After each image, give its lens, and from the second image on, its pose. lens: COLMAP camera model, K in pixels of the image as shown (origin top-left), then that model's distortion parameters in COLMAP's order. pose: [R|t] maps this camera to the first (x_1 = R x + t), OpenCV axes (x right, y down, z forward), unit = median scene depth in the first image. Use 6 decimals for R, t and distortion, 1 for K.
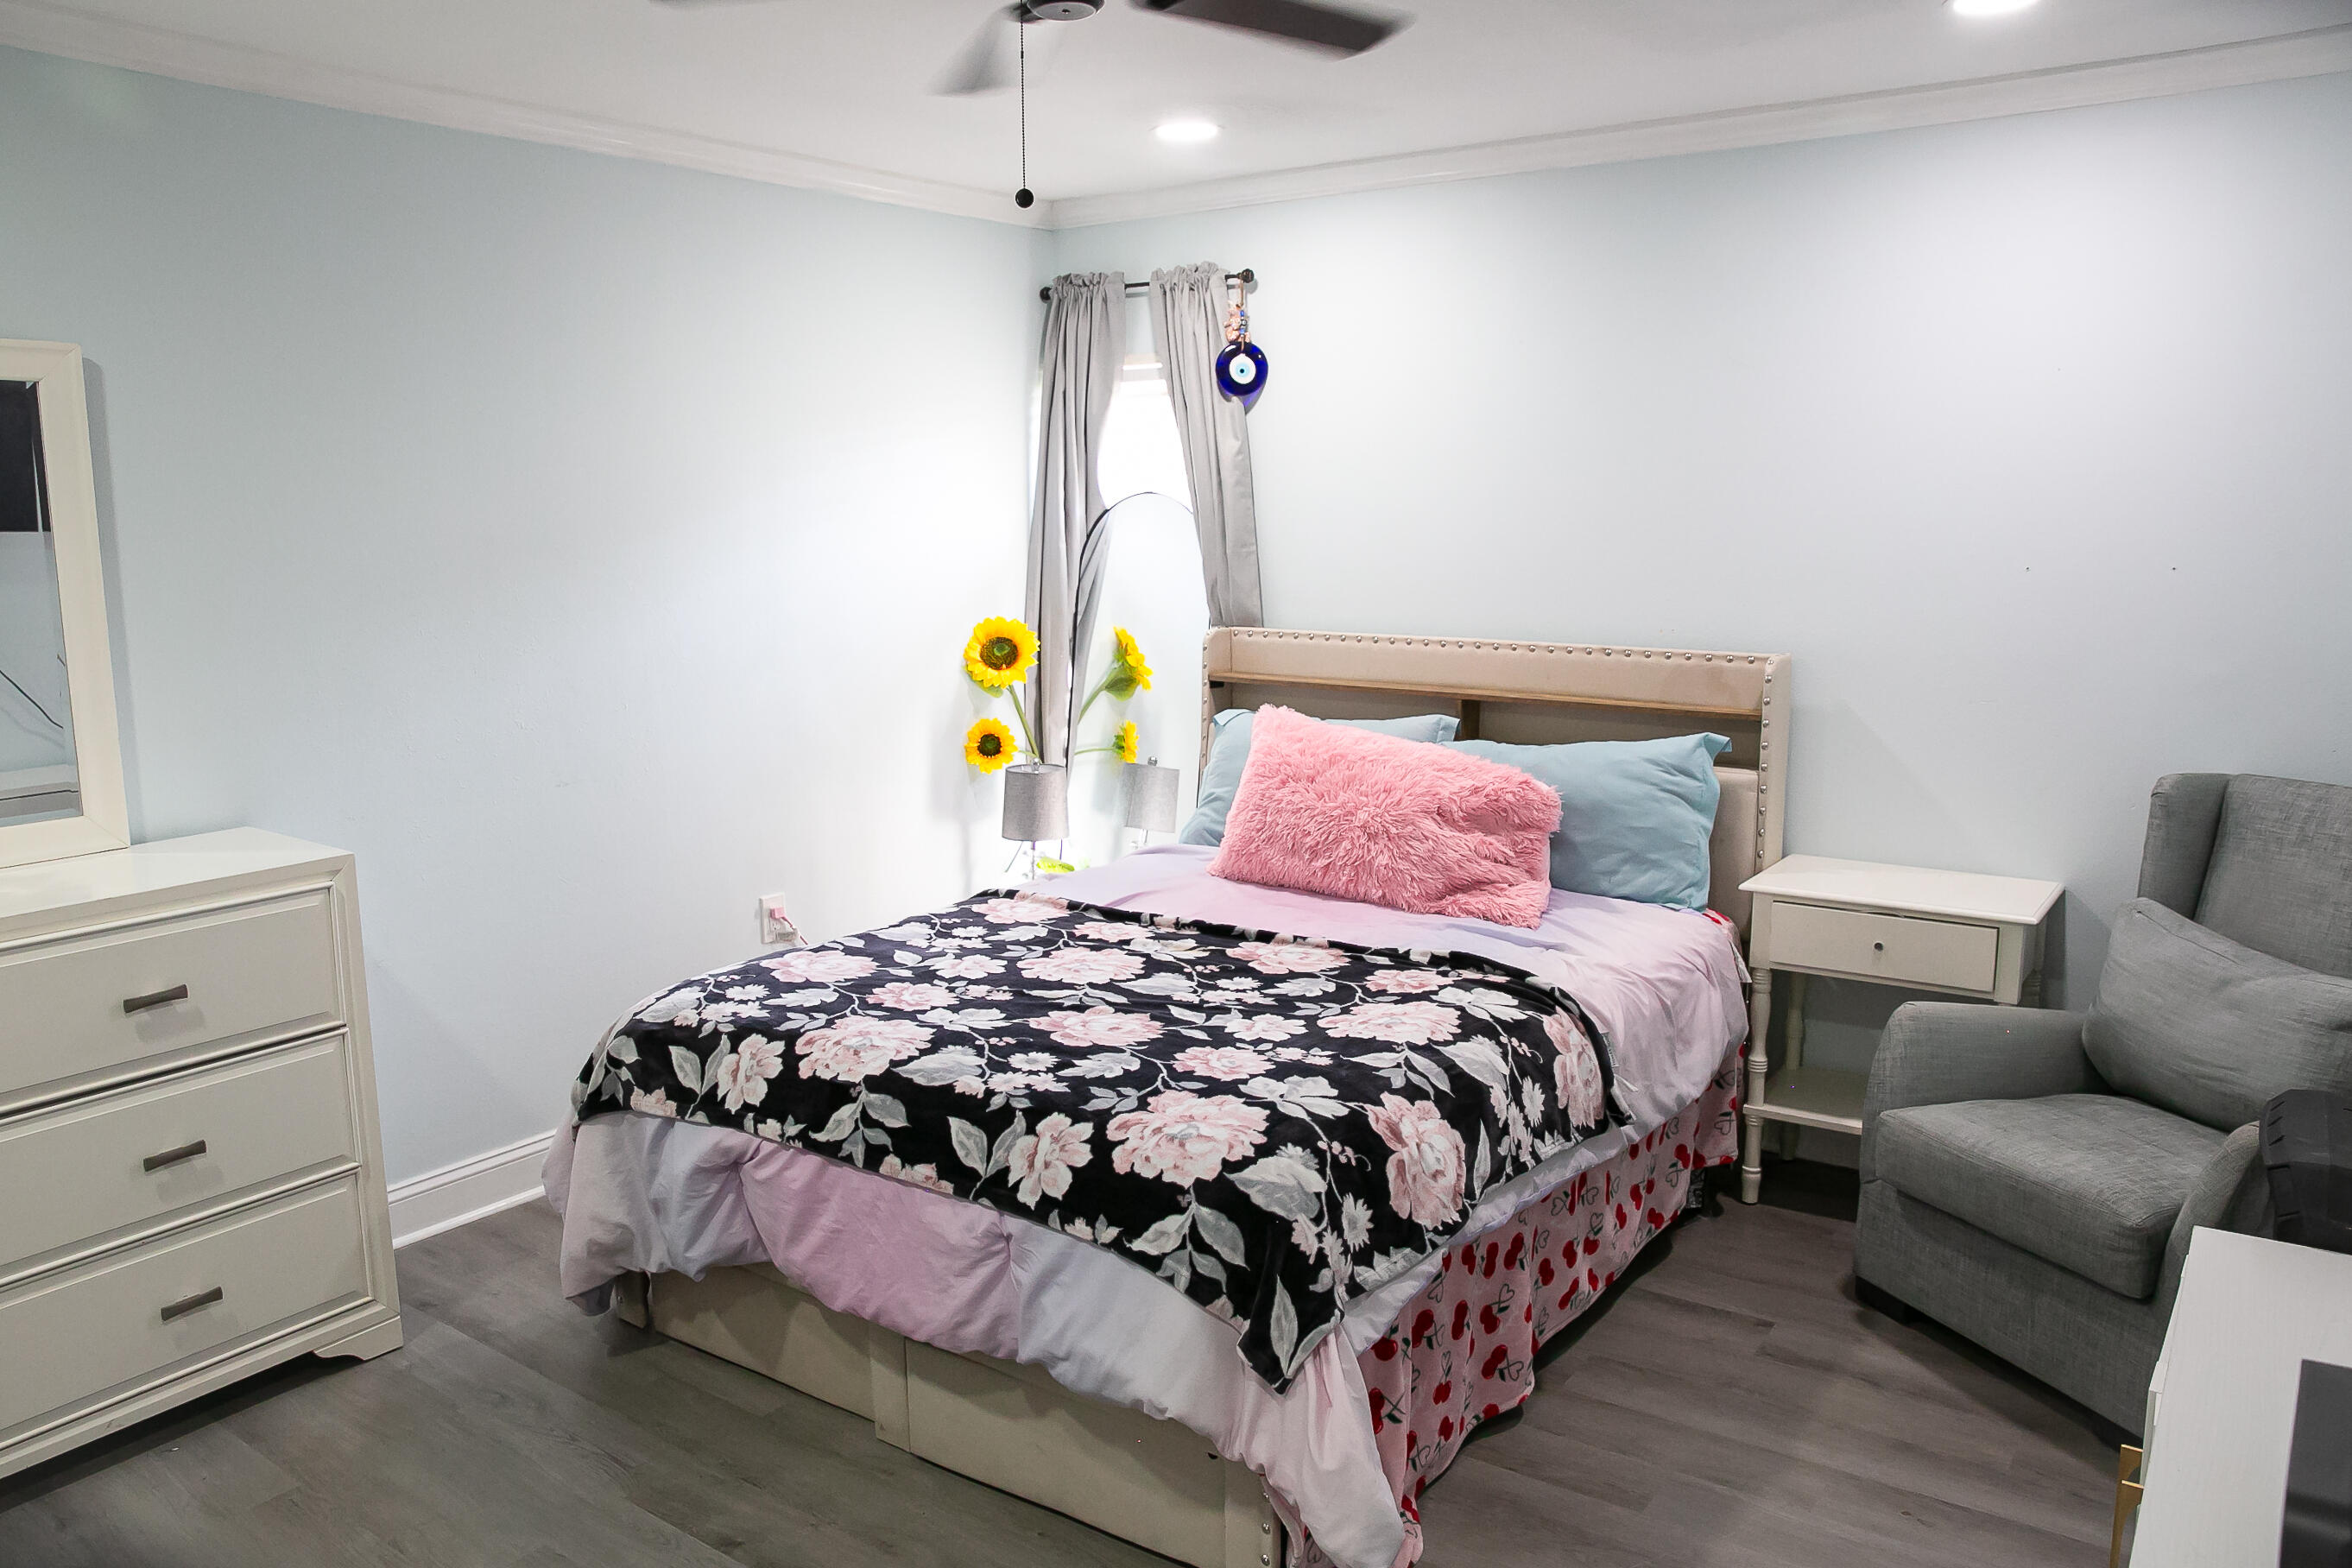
lens RADIAL K [[1683.8, 0, 1176.0], [0, 1683.8, 784.0], [0, 0, 1]] dist [-0.114972, 0.093828]
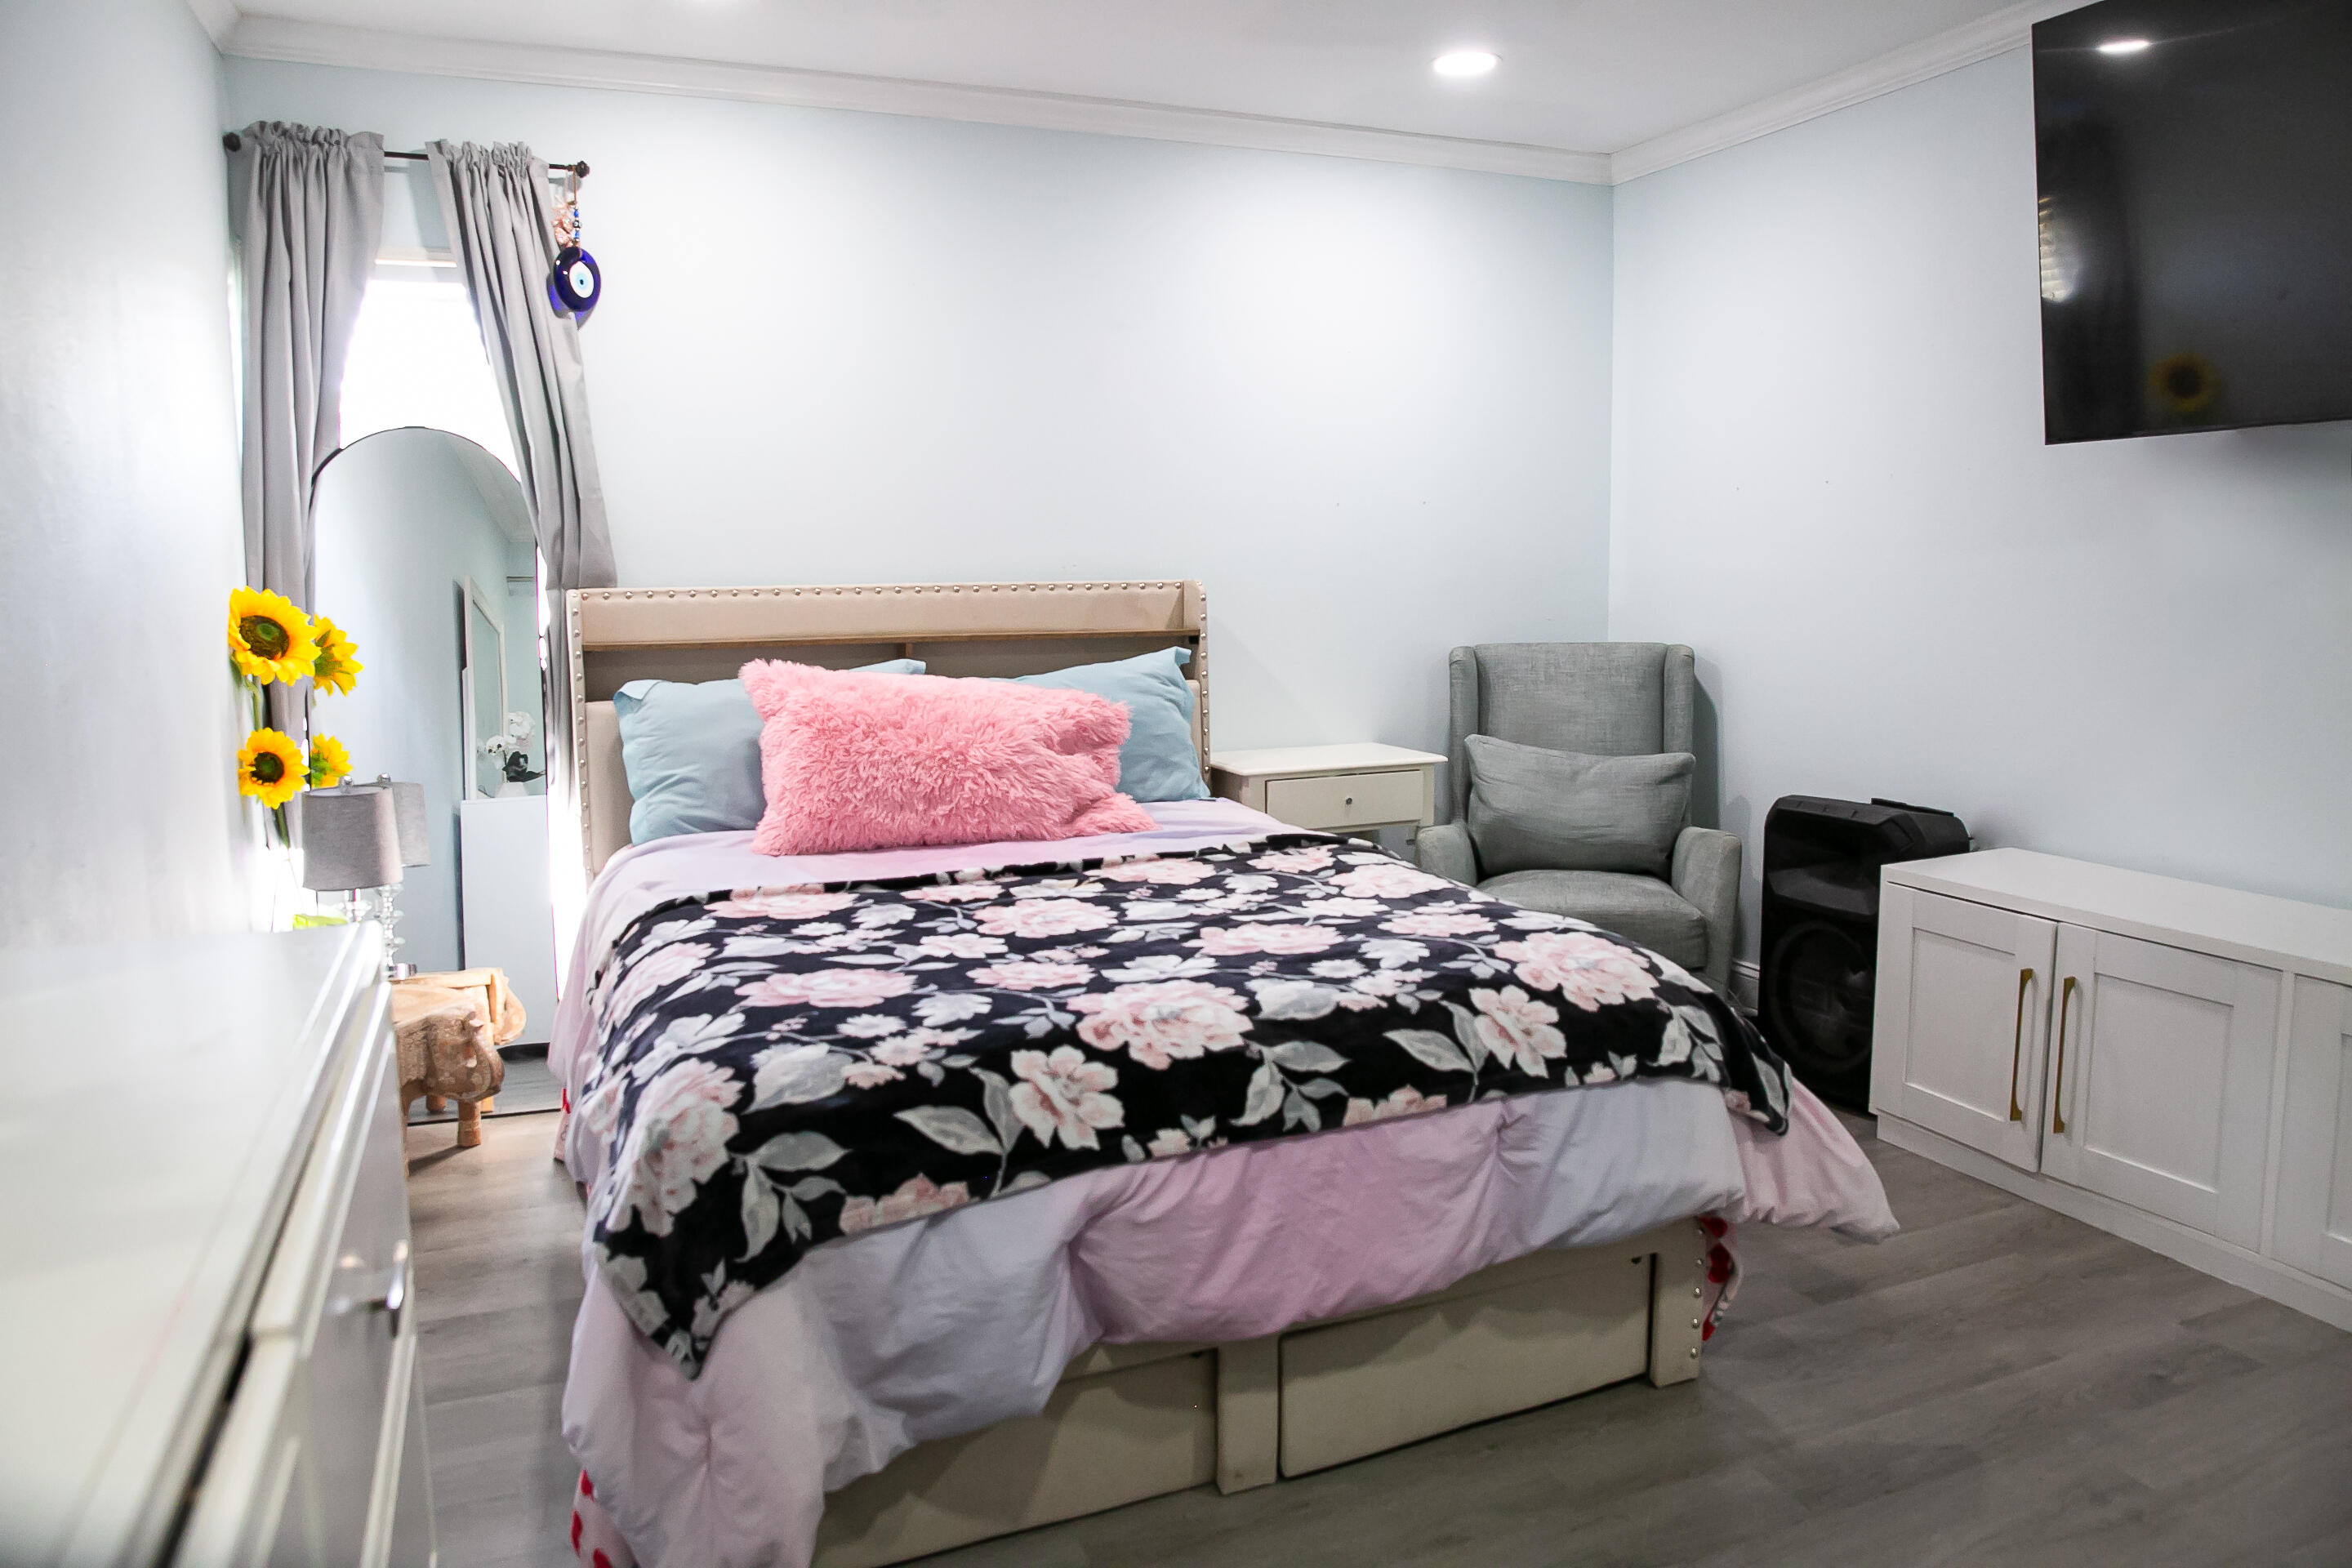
lens RADIAL K [[1586.1, 0, 1176.0], [0, 1586.1, 784.0], [0, 0, 1]] dist [-0.116883, 0.076418]
pose [[0.522023, -0.115026, 0.845139, -0.758474], [0.144416, 0.988478, 0.045333, 0.015632], [-0.840616, 0.098387, 0.532620, 0.559640]]
